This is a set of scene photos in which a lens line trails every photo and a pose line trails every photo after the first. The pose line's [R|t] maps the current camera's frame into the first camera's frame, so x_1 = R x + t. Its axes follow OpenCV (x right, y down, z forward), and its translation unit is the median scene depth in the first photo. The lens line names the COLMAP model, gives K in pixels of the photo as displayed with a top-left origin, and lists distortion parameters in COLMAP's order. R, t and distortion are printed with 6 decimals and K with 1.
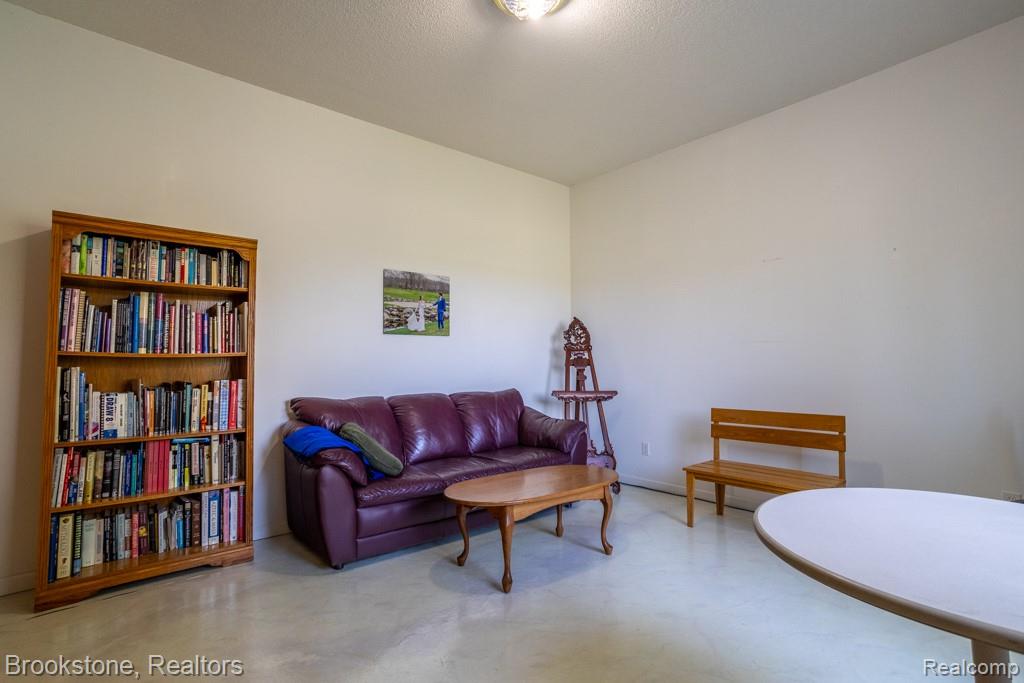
lens RADIAL K [[495.5, 0, 506.8], [0, 495.5, 338.9], [0, 0, 1]] dist [-0.030348, 0.014458]
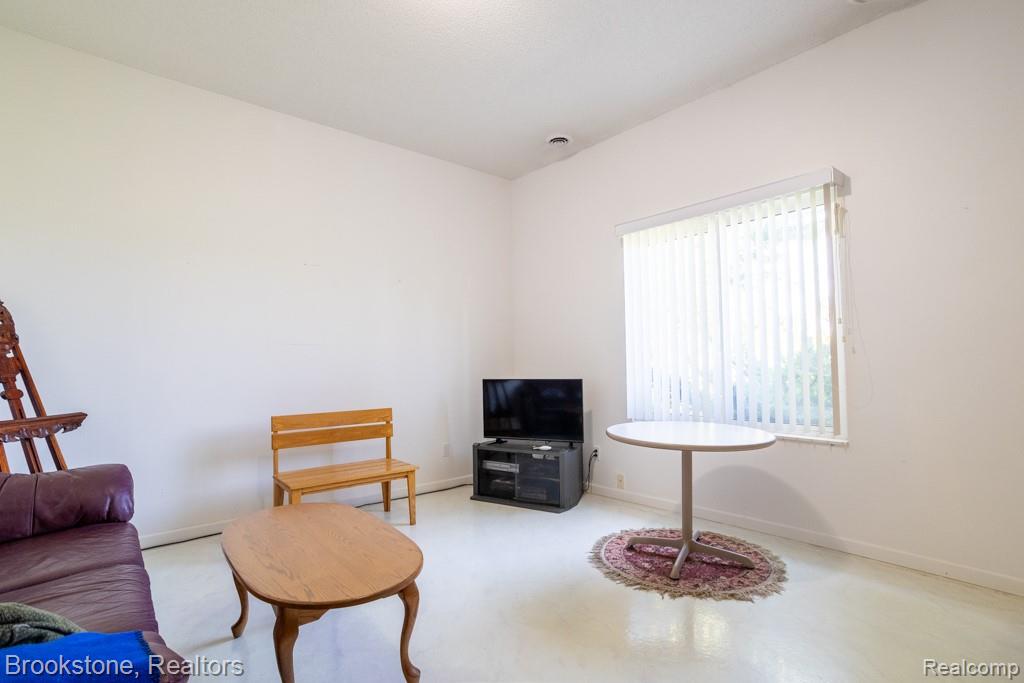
lens RADIAL K [[495.5, 0, 507.2], [0, 495.5, 345.5], [0, 0, 1]] dist [-0.030348, 0.014458]
pose [[0.011051, 0.039927, 0.999141, -0.512351], [-0.039873, 0.998425, -0.039457, 0.032153], [-0.999144, -0.039403, 0.012626, 0.618091]]
